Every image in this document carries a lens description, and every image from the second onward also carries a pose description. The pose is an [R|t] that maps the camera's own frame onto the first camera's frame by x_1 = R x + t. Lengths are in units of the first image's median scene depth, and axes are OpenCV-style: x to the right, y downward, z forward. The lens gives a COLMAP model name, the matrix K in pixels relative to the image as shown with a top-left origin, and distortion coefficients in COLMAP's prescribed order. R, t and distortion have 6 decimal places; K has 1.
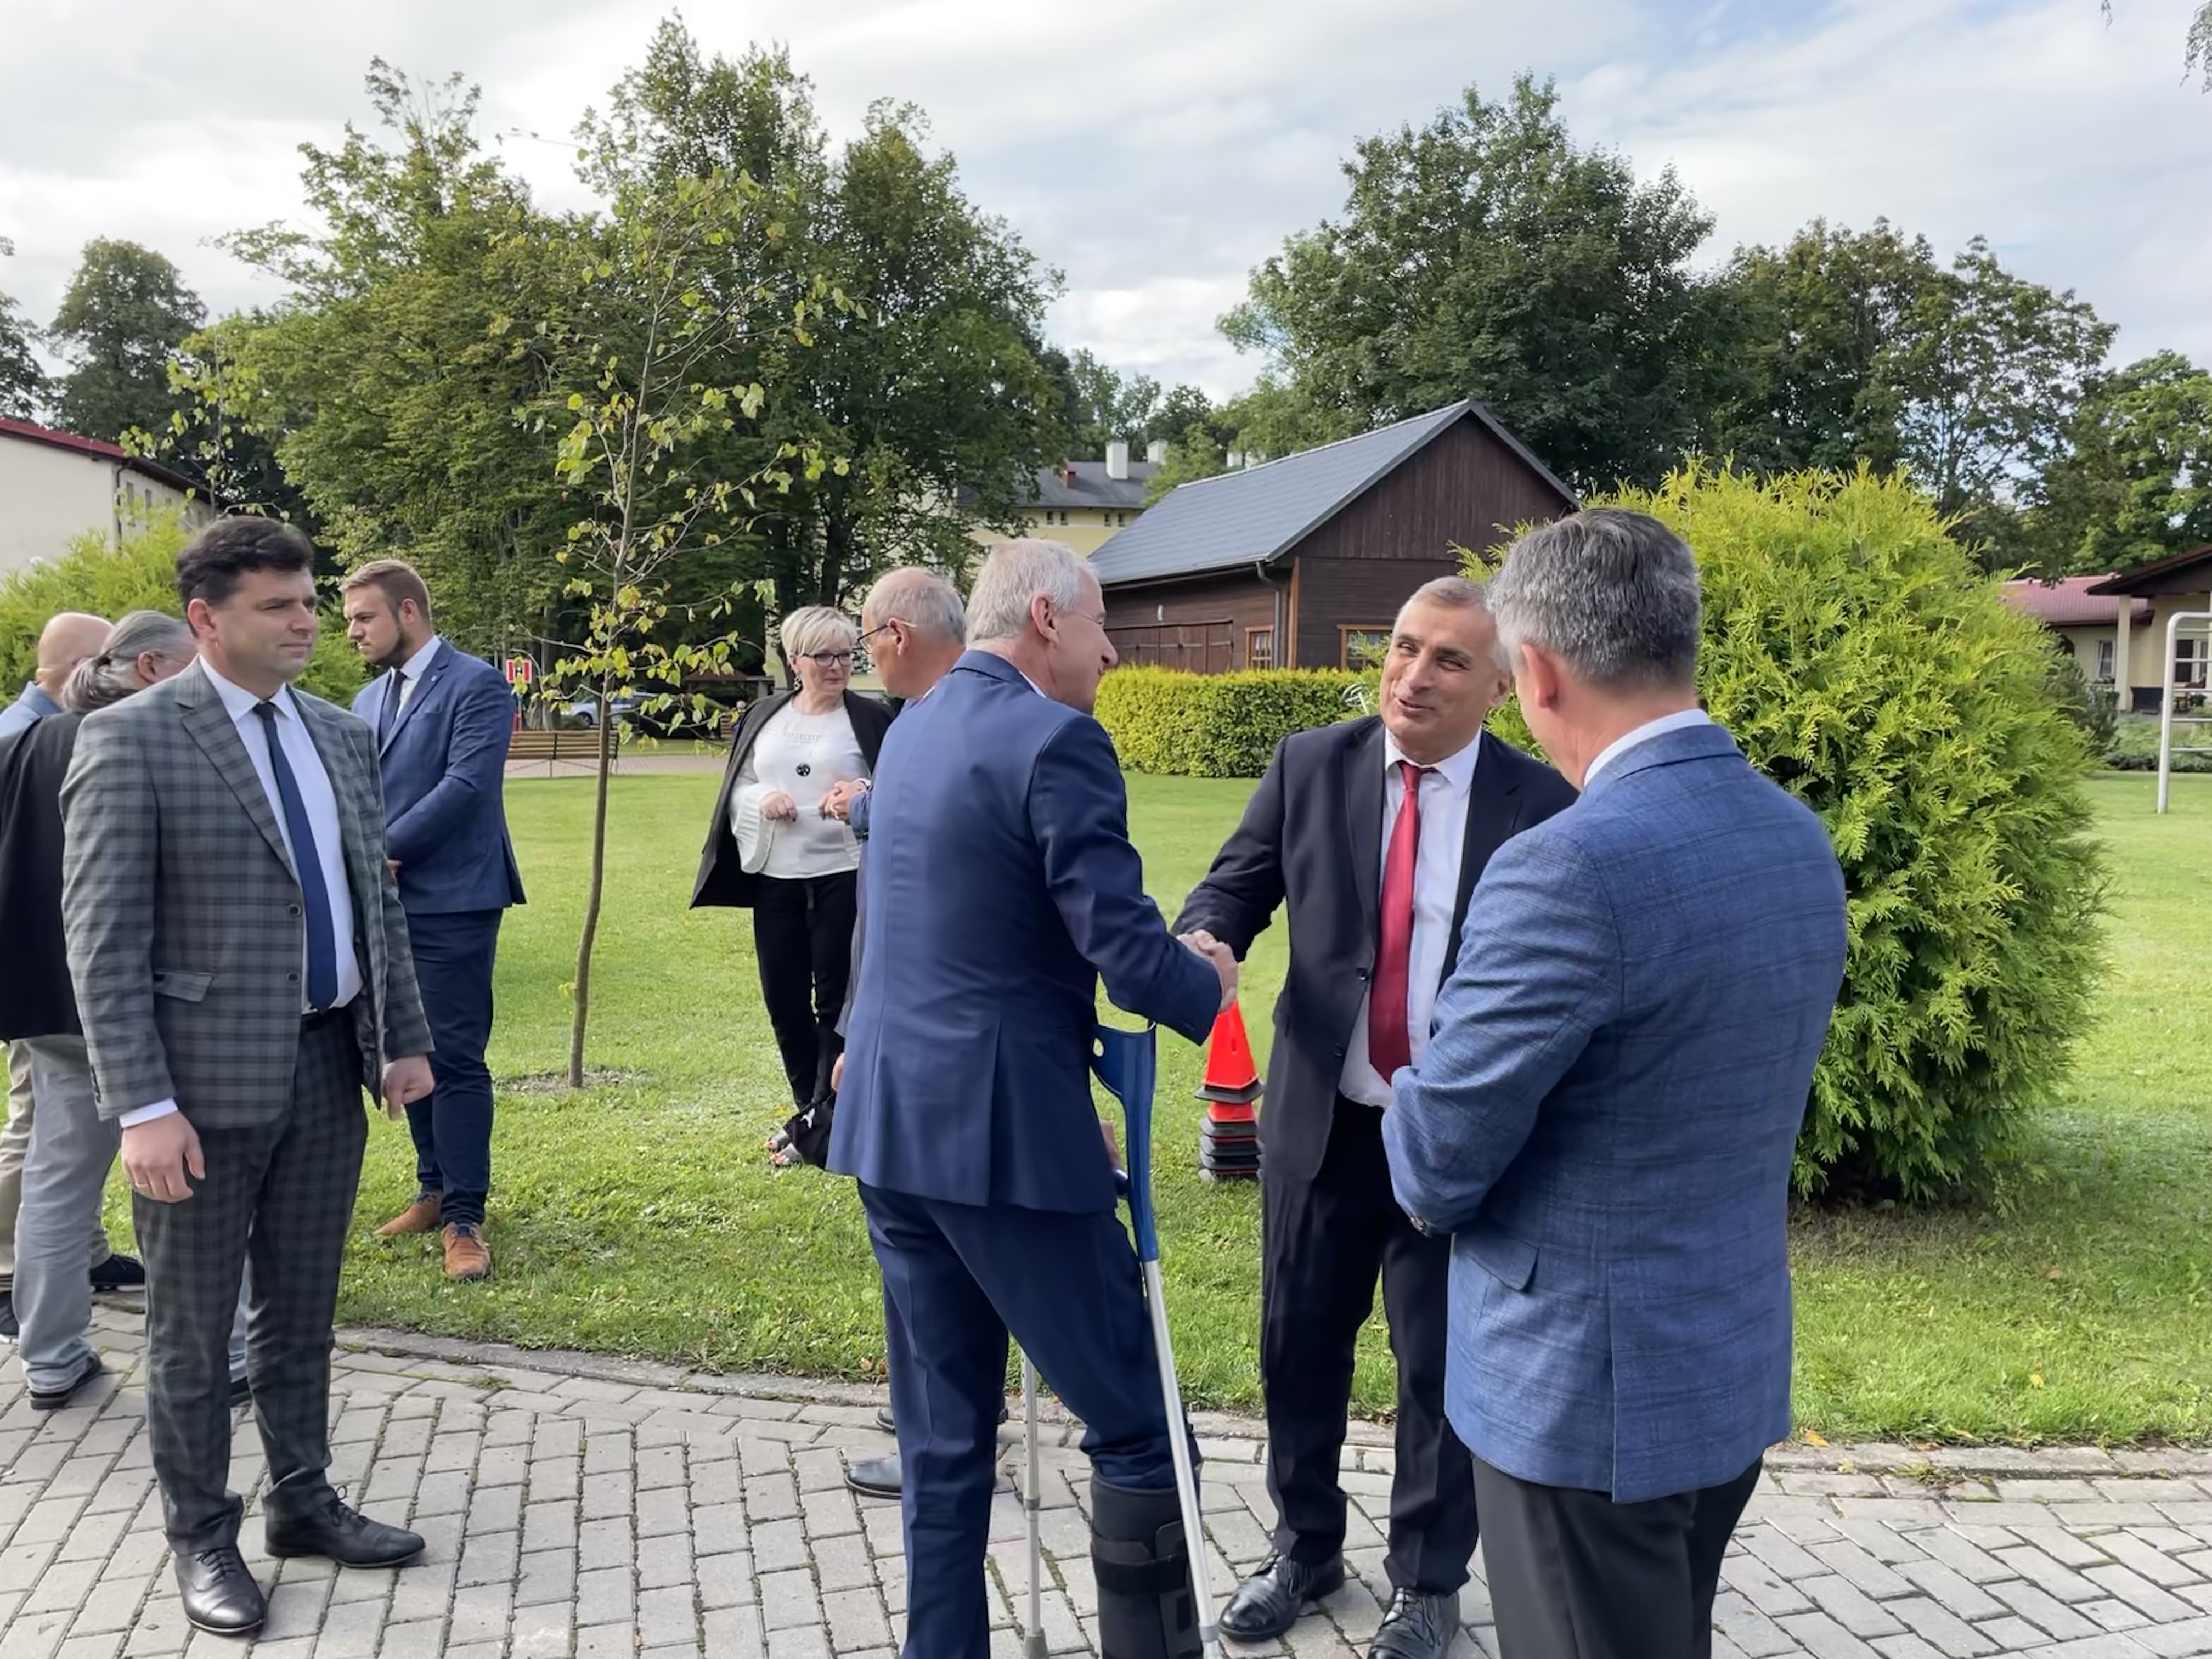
lens RADIAL K [[1835.1, 0, 1100.6], [0, 1835.1, 806.2], [0, 0, 1]] dist [0.083835, -0.121266]
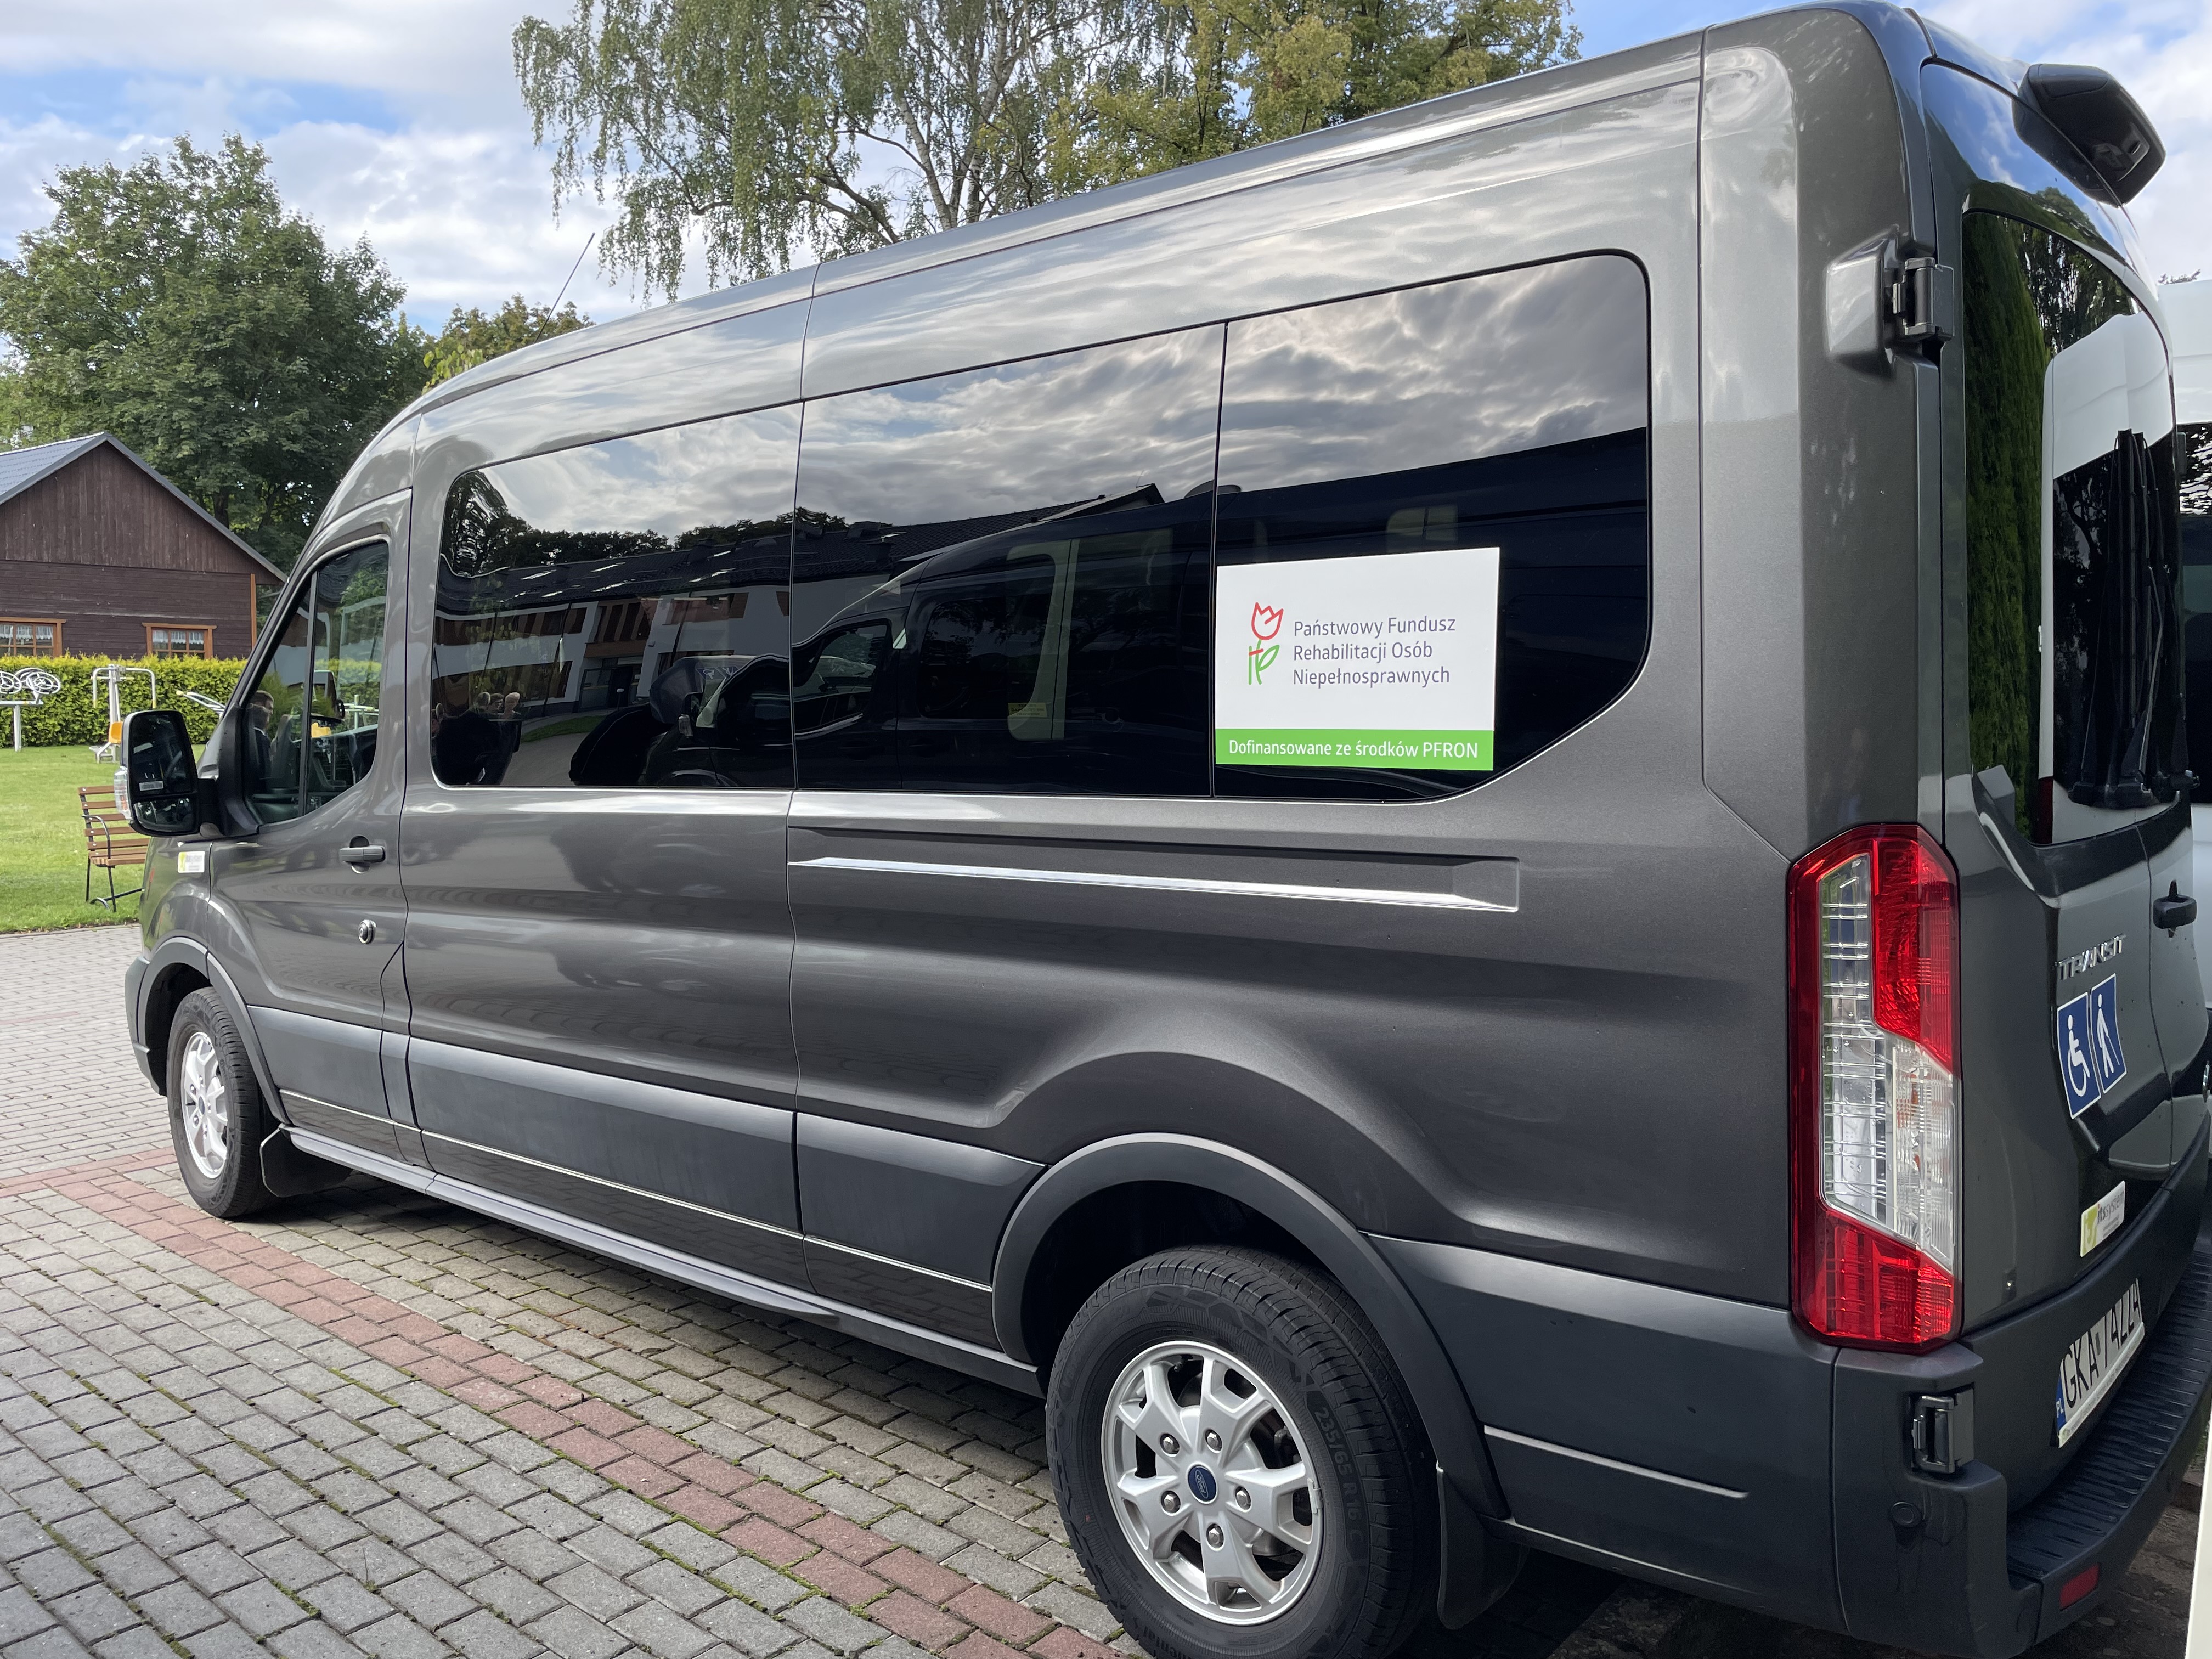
lens RADIAL K [[1651.7, 0, 1106.0], [0, 1651.7, 829.5], [0, 0, 1]] dist [0.067731, -0.090828]
pose [[0.813035, -0.041263, 0.580751, 0.054049], [0.024452, 0.999025, 0.036750, 0.008671], [-0.581701, -0.015679, 0.813251, -0.166341]]
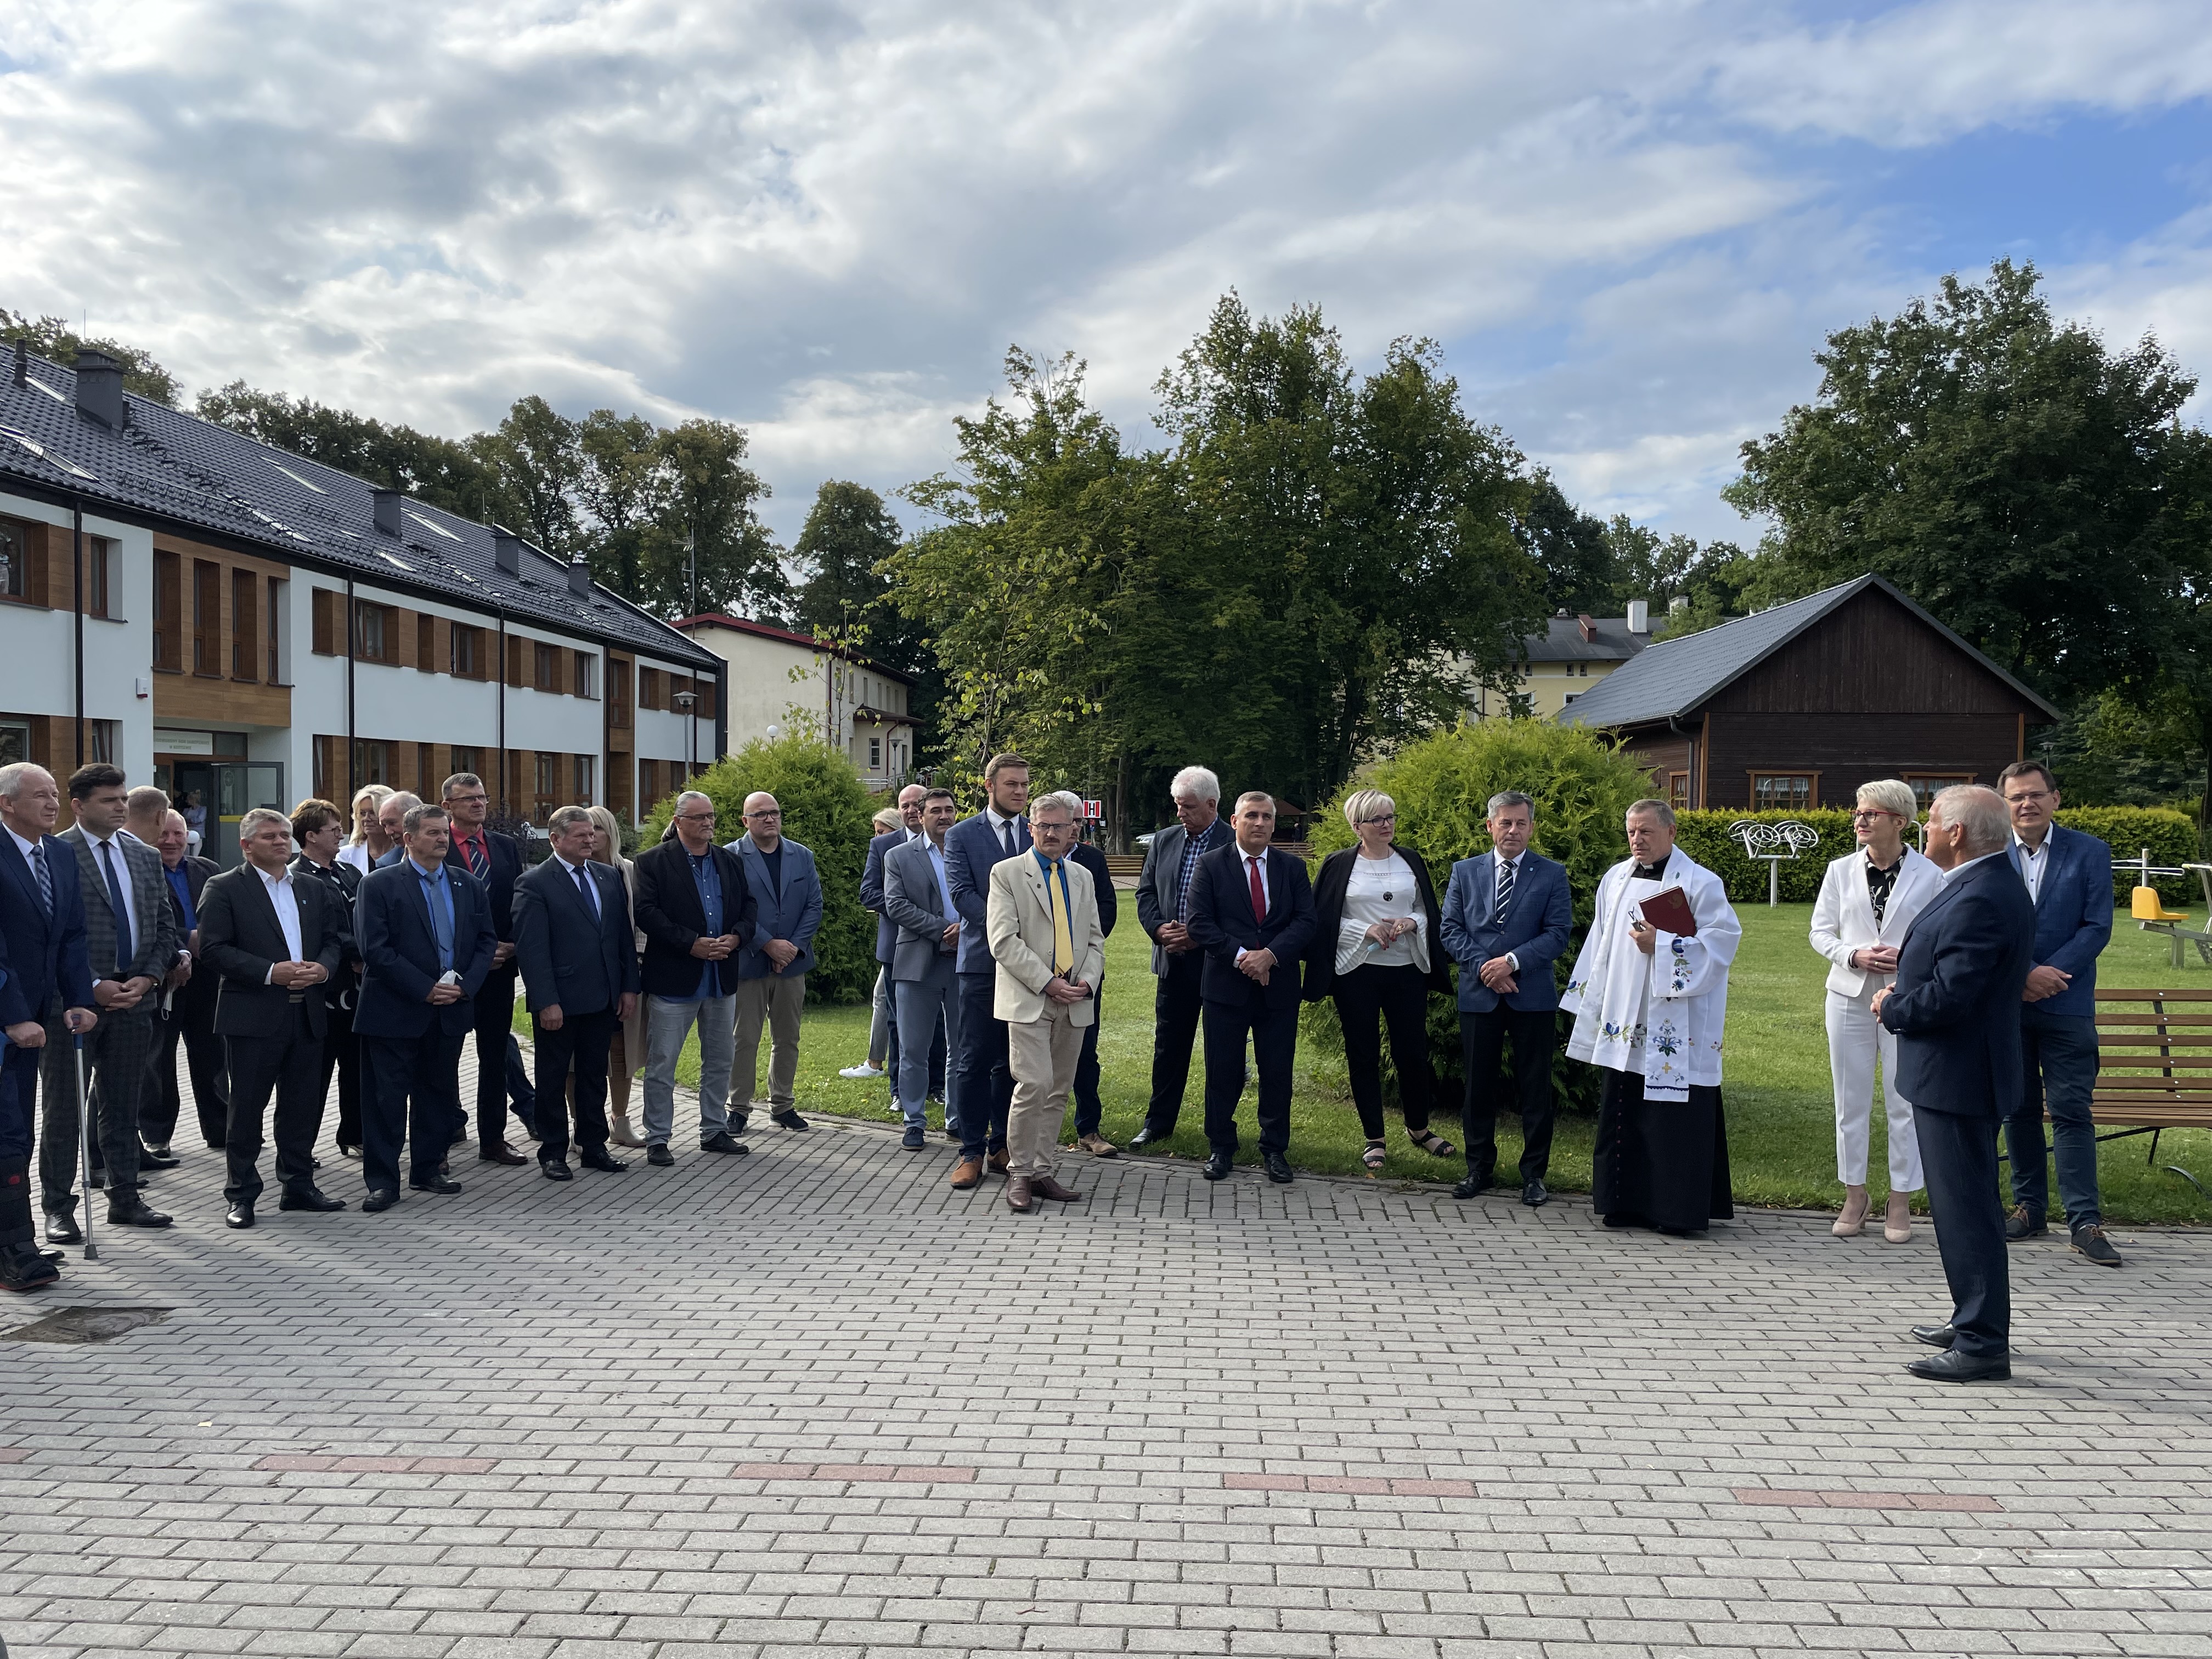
lens RADIAL K [[1651.7, 0, 1106.0], [0, 1651.7, 829.5], [0, 0, 1]] dist [0.067731, -0.090828]
pose [[0.947239, 0.006899, -0.320453, 0.052185], [-0.025506, 0.998220, -0.053904, 0.003350], [0.319511, 0.059233, 0.945730, -0.072413]]
